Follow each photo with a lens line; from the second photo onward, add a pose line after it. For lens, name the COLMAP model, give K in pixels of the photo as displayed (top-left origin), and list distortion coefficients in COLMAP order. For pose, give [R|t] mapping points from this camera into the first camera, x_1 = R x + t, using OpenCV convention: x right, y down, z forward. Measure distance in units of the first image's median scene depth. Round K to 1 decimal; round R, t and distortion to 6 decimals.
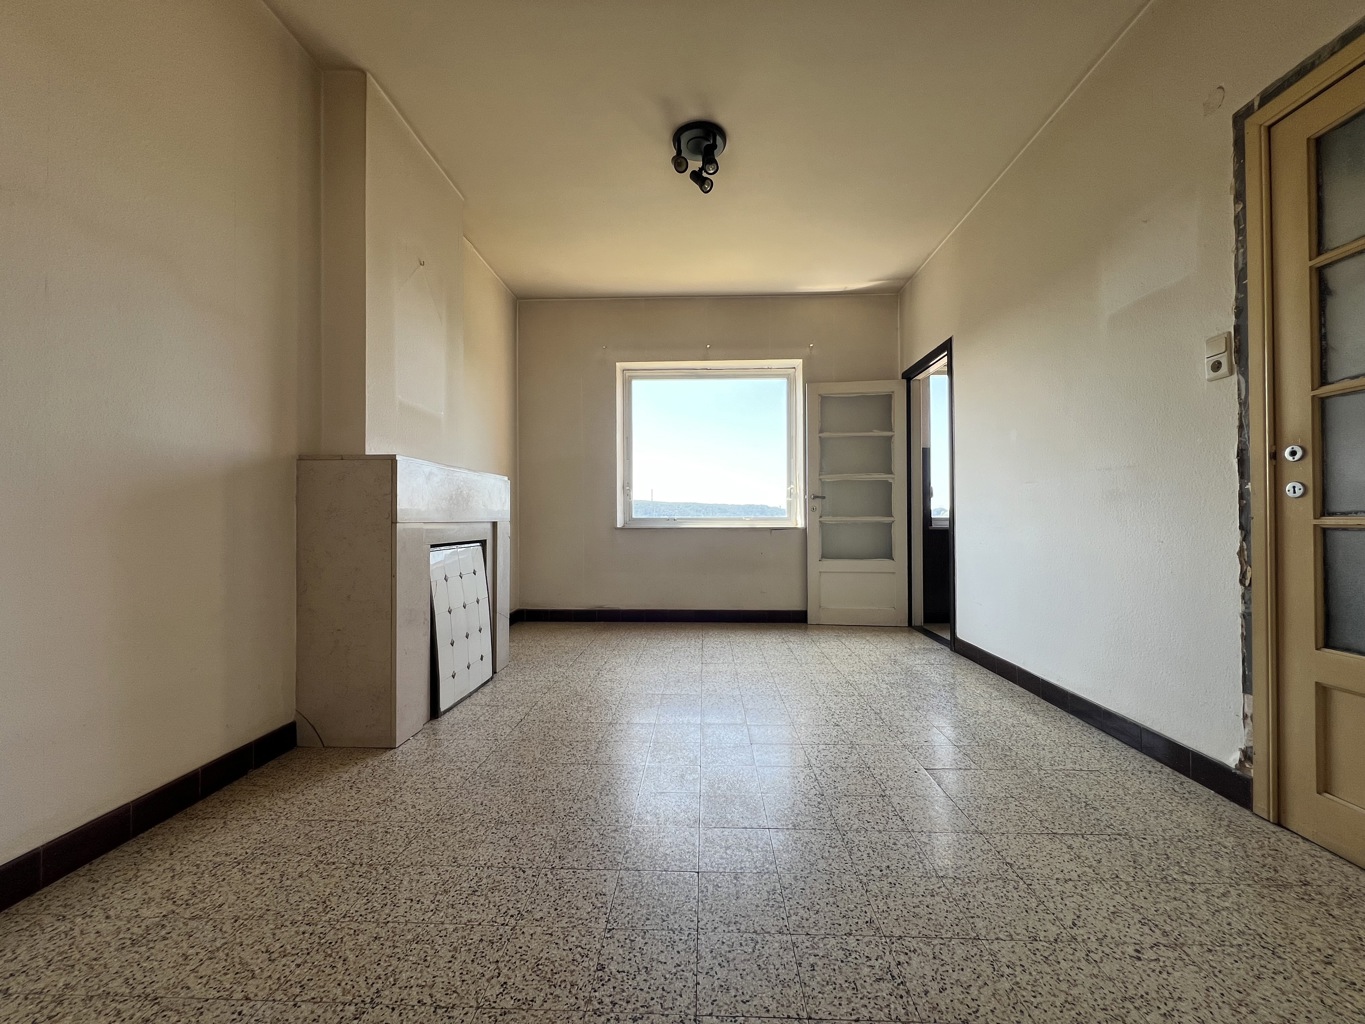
lens RADIAL K [[548.4, 0, 682.5], [0, 548.4, 512.0], [0, 0, 1]] dist [-0.001060, -0.000072]
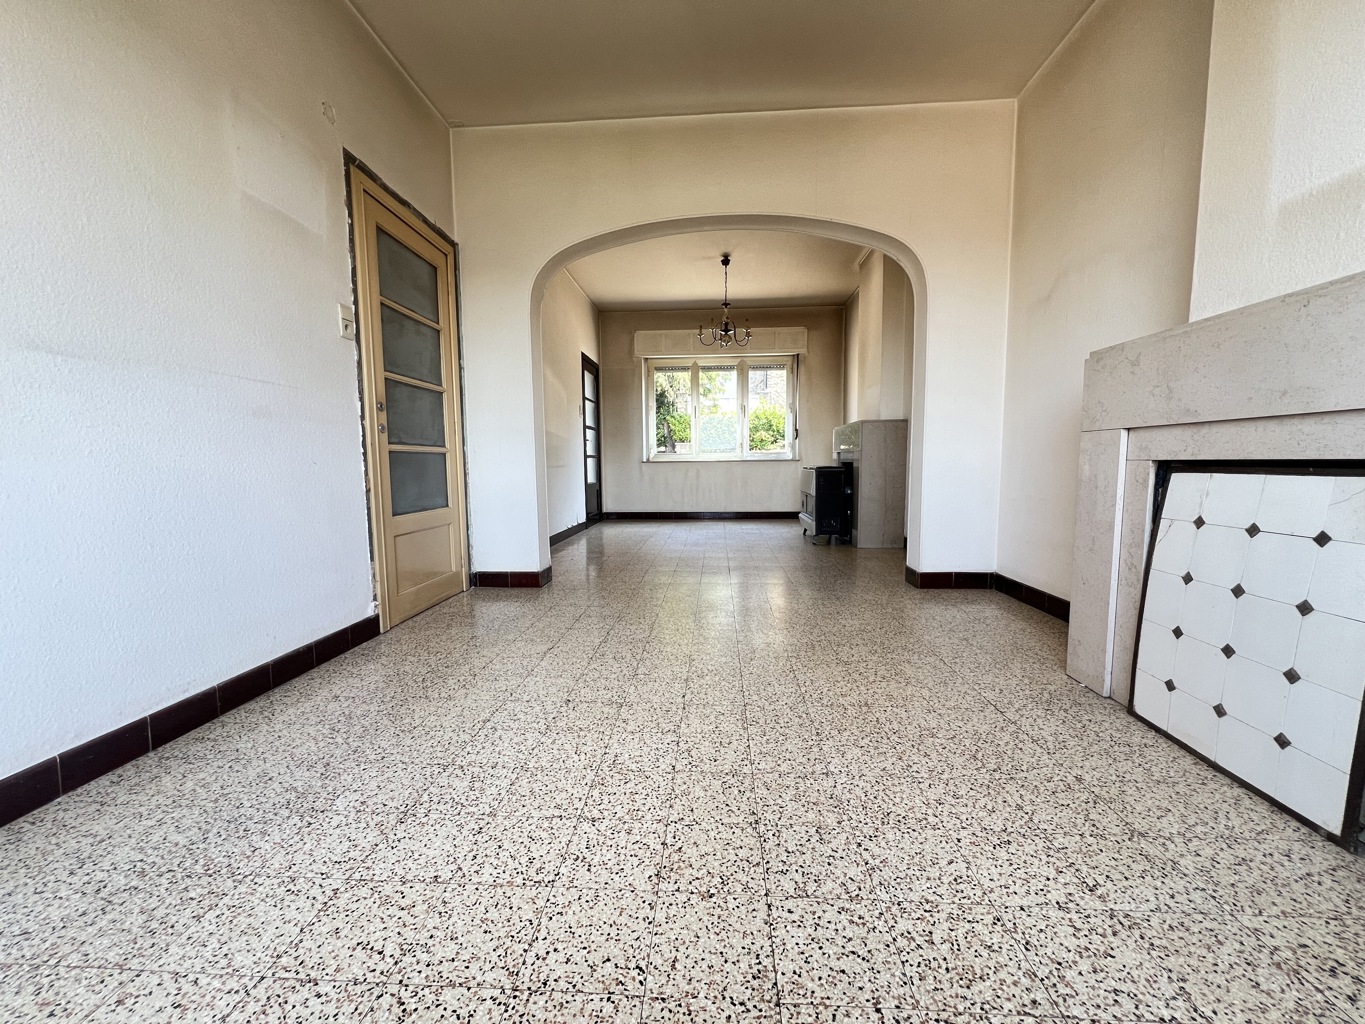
lens RADIAL K [[546.8, 0, 683.0], [0, 546.8, 515.4], [0, 0, 1]] dist [-0.001138, 0.000238]
pose [[-0.999615, 0.013319, 0.024347, 0.088346], [0.015360, 0.996207, 0.085651, 0.057612], [-0.023114, 0.085992, -0.996028, 1.583971]]
